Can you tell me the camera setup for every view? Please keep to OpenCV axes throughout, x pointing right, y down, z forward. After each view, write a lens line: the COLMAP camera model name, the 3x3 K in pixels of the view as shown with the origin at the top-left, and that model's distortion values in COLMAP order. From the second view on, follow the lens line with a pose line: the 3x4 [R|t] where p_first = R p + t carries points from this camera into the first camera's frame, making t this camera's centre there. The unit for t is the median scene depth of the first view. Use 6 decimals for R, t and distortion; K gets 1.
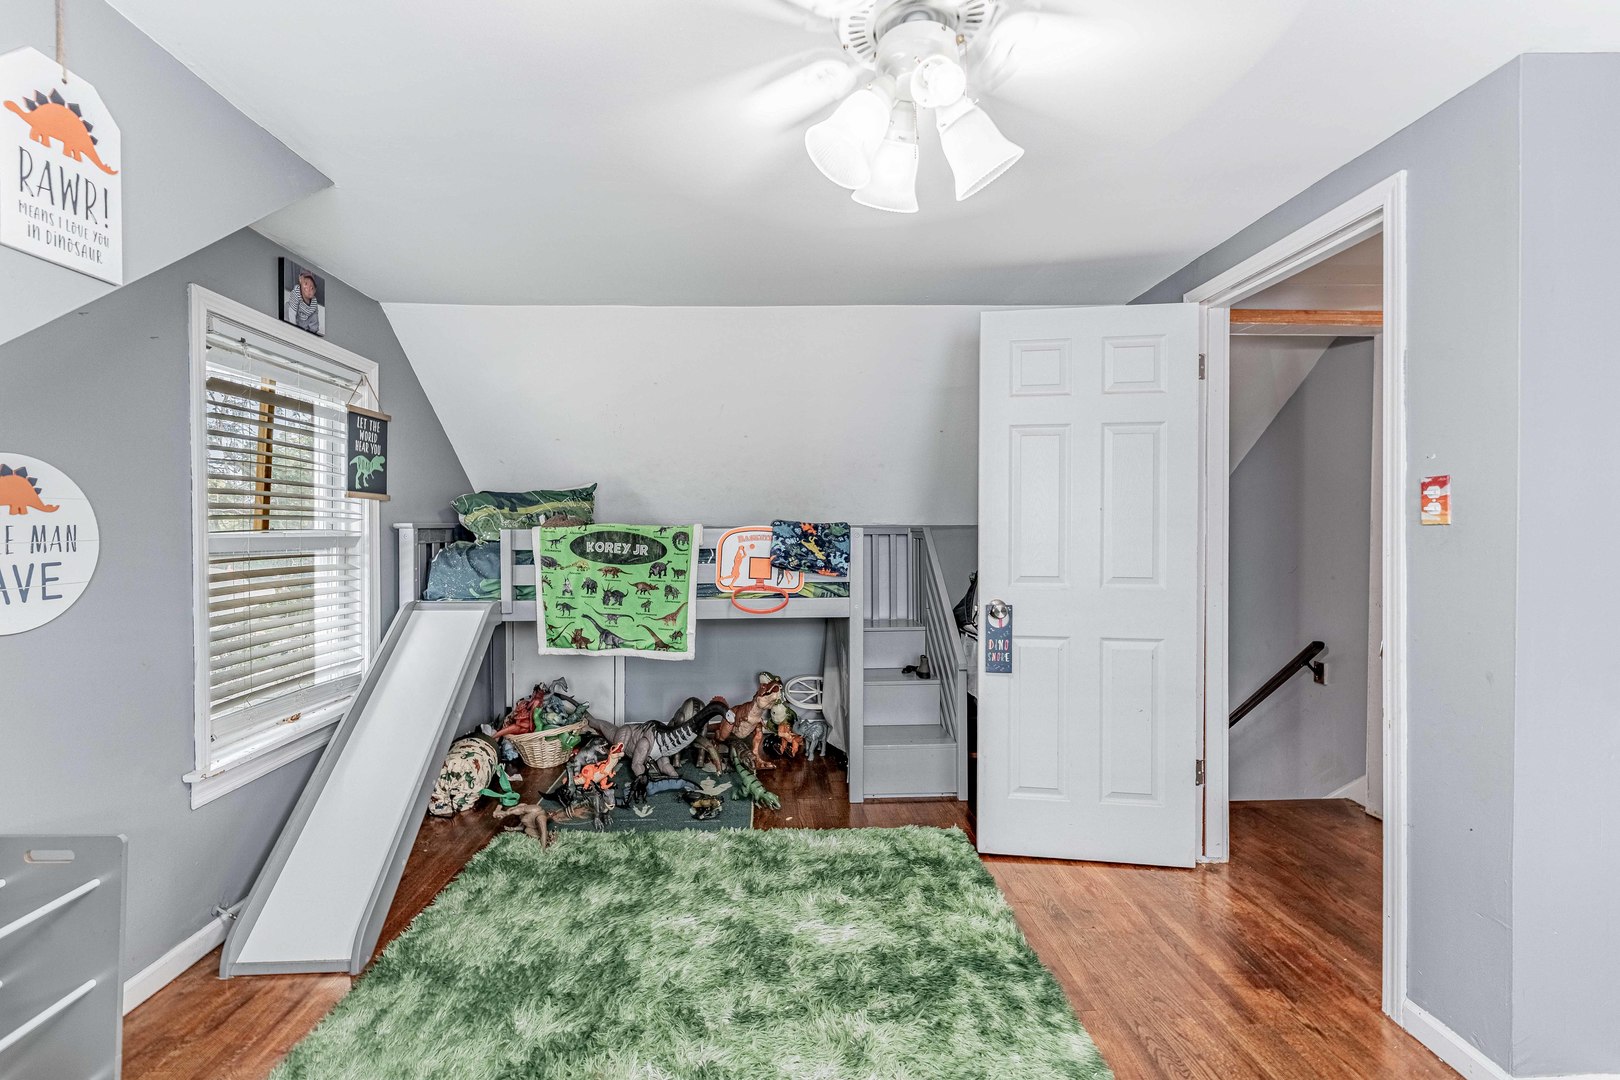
lens RADIAL K [[685.4, 0, 810.0], [0, 685.4, 540.0], [0, 0, 1]] dist [-0.001157, -0.000378]
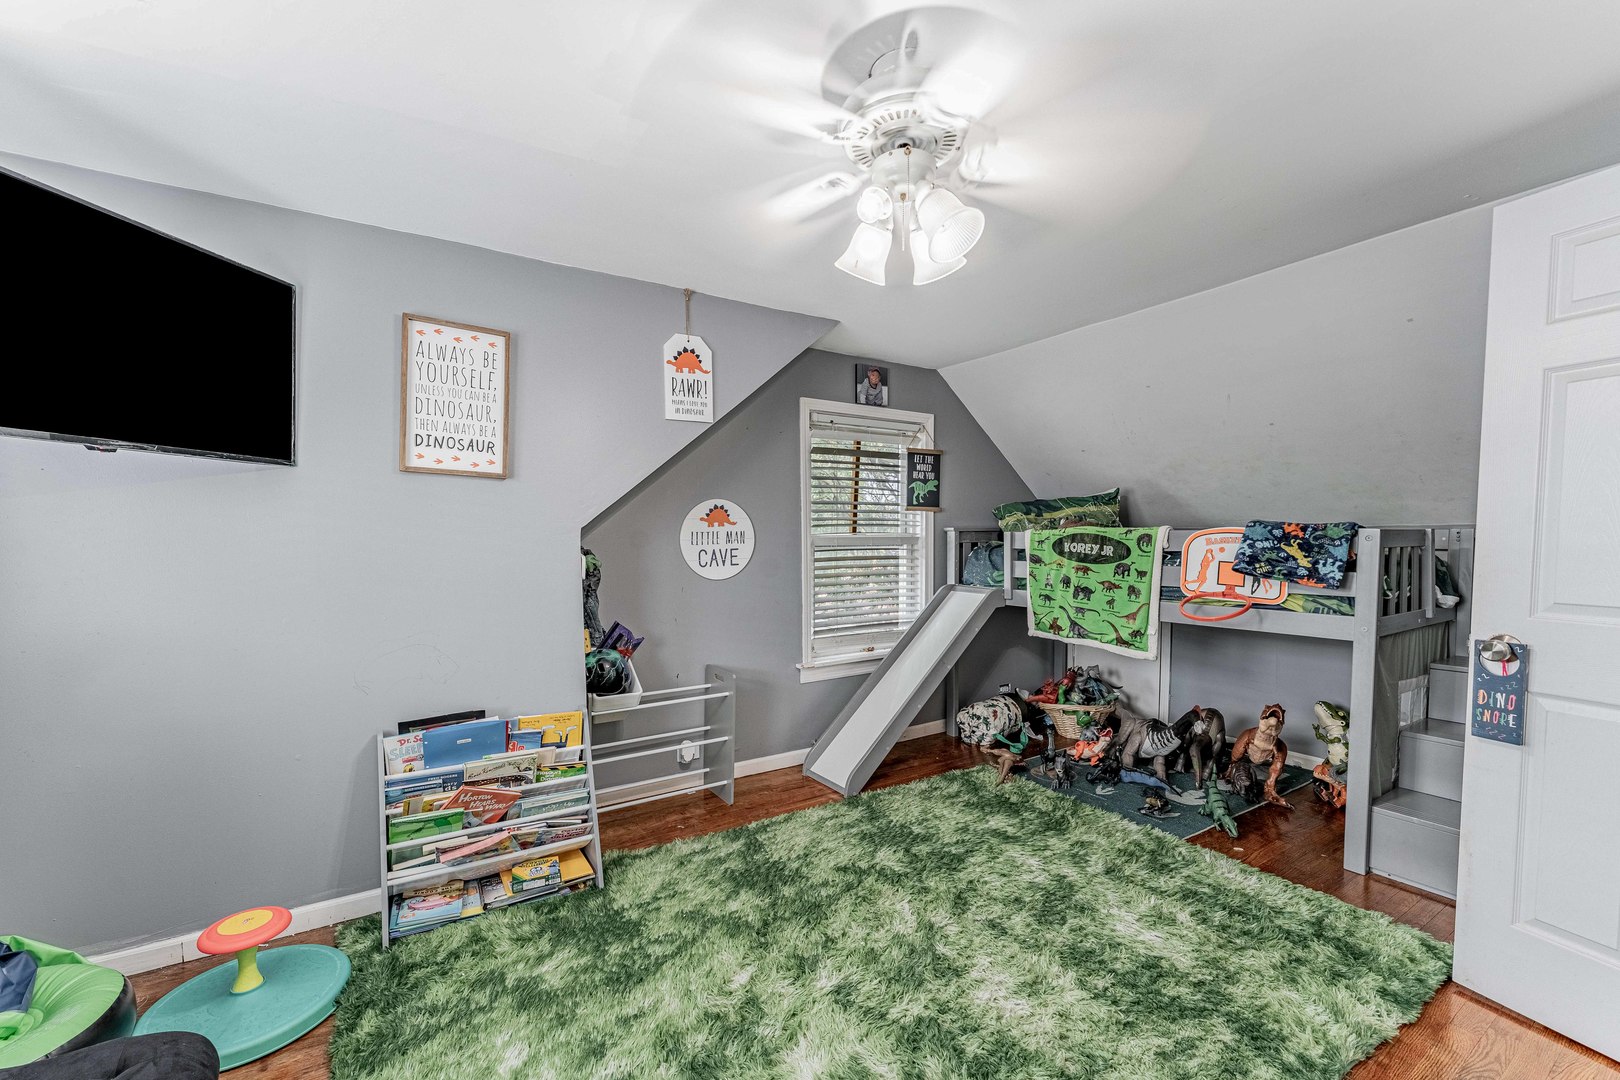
lens RADIAL K [[679.0, 0, 811.4], [0, 679.0, 586.3], [0, 0, 1]] dist [0.001101, 0.000101]
pose [[0.505045, 0.066535, -0.860525, 0.443681], [-0.009391, 0.997389, 0.071605, -0.001783], [0.863042, -0.028082, 0.504351, 0.062891]]
